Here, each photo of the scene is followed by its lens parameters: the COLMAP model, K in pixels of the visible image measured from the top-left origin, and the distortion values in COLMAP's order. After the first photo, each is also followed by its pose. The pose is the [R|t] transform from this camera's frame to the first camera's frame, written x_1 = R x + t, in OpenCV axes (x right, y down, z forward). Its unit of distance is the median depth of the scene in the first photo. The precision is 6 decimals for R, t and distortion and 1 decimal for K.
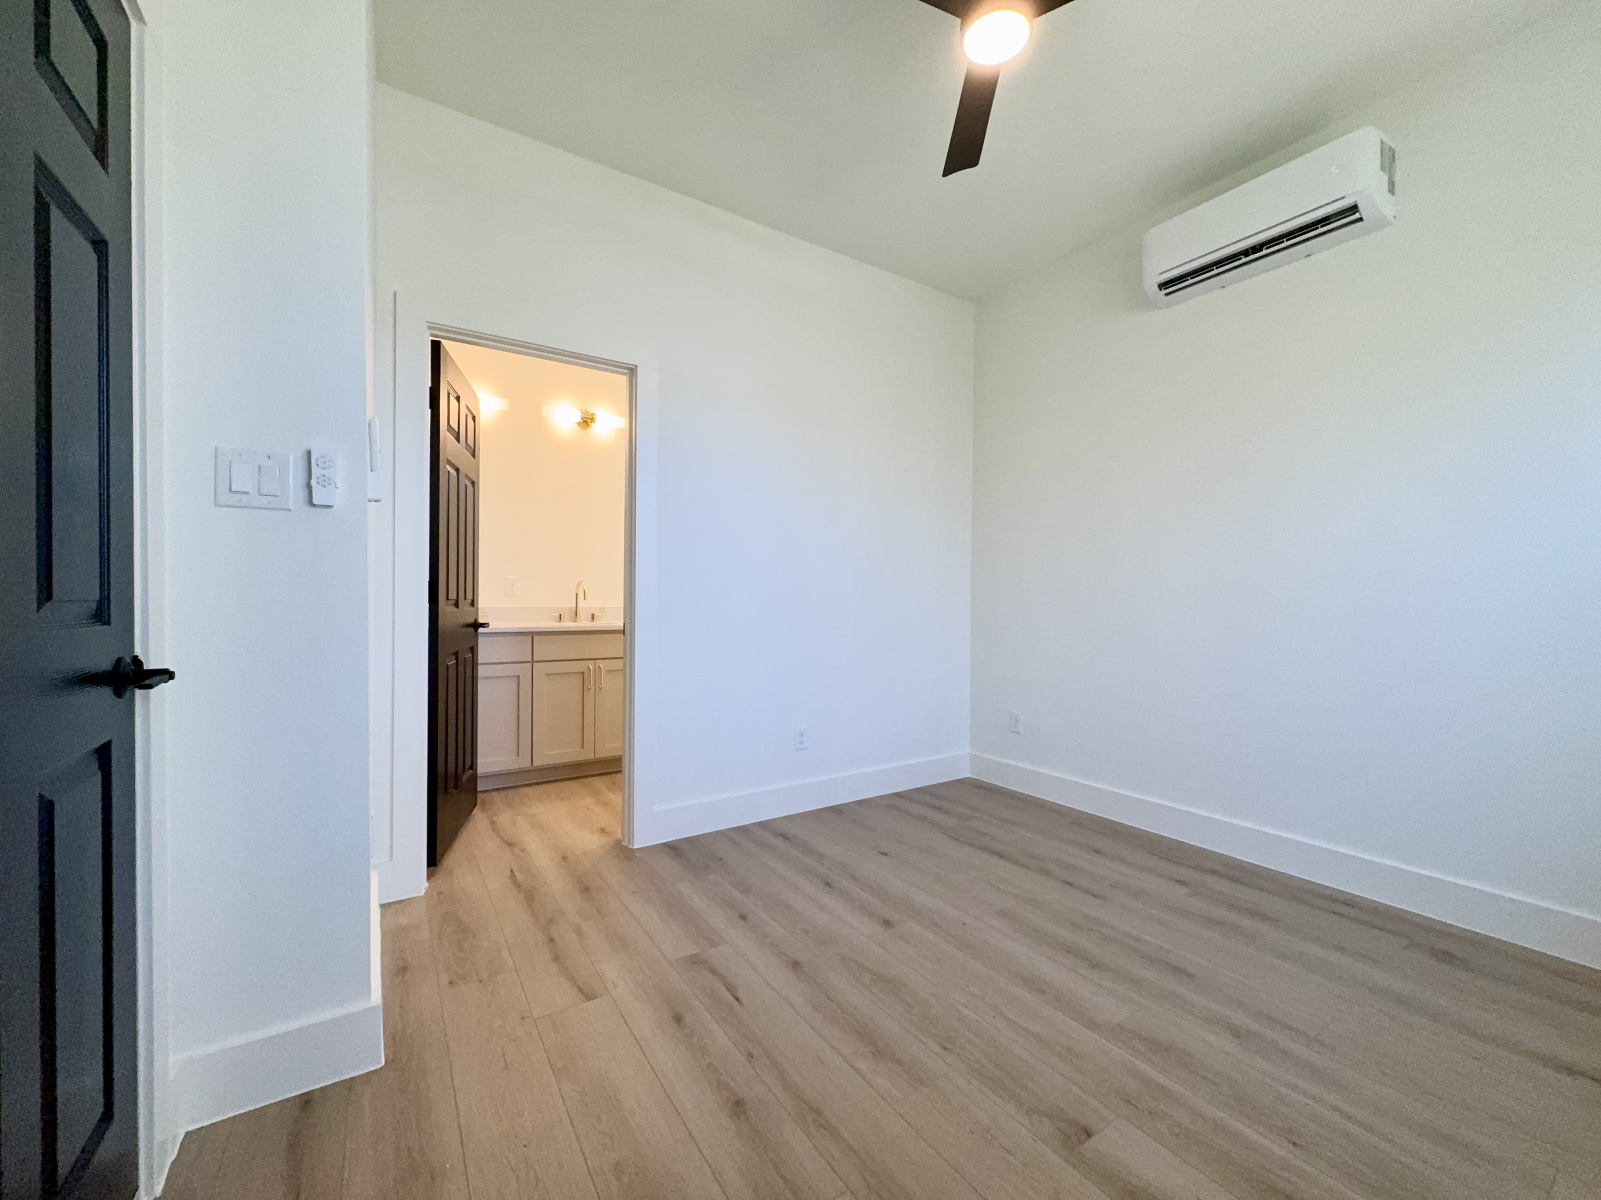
lens RADIAL K [[633.1, 0, 801.5], [0, 633.1, 597.7], [0, 0, 1]] dist [-0.000524, -0.000115]
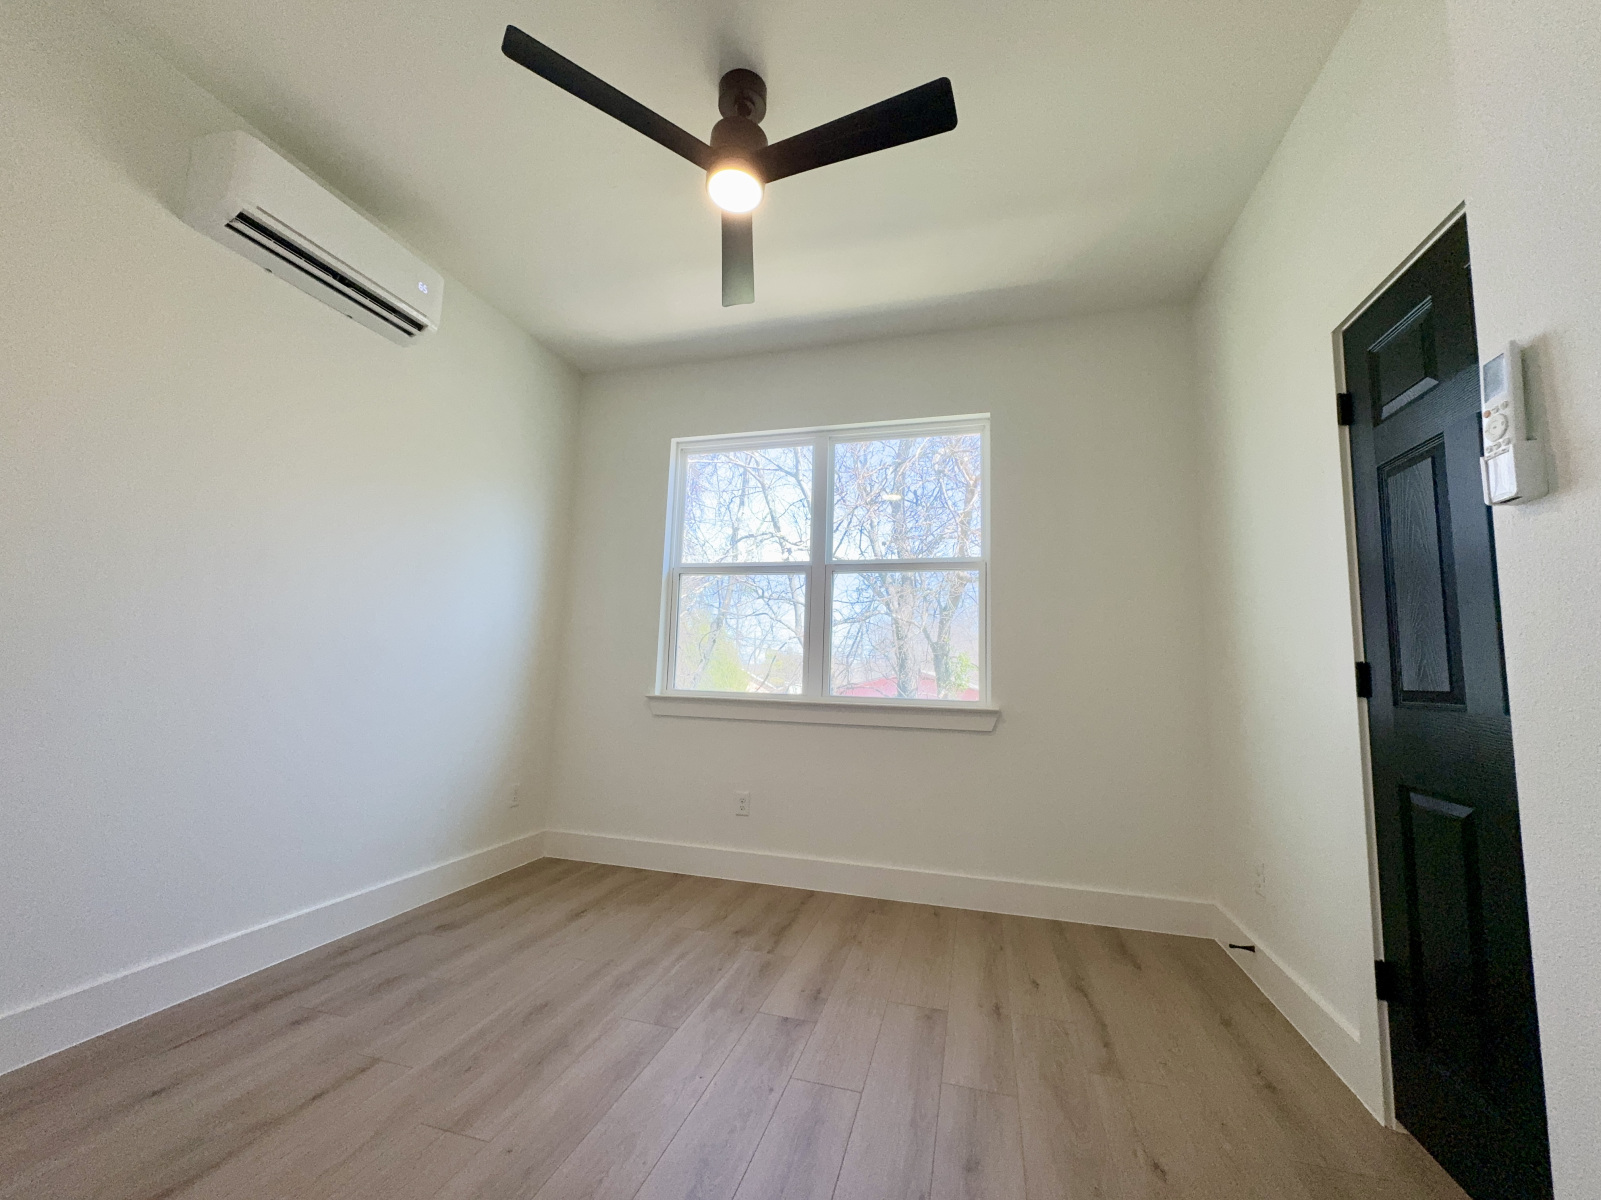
lens RADIAL K [[633.1, 0, 801.5], [0, 633.1, 597.7], [0, 0, 1]] dist [-0.000524, -0.000115]
pose [[-0.646333, 0.063812, 0.760383, -0.682571], [-0.030415, 0.993551, -0.109233, -0.002178], [-0.762449, -0.093728, -0.640224, 1.739988]]
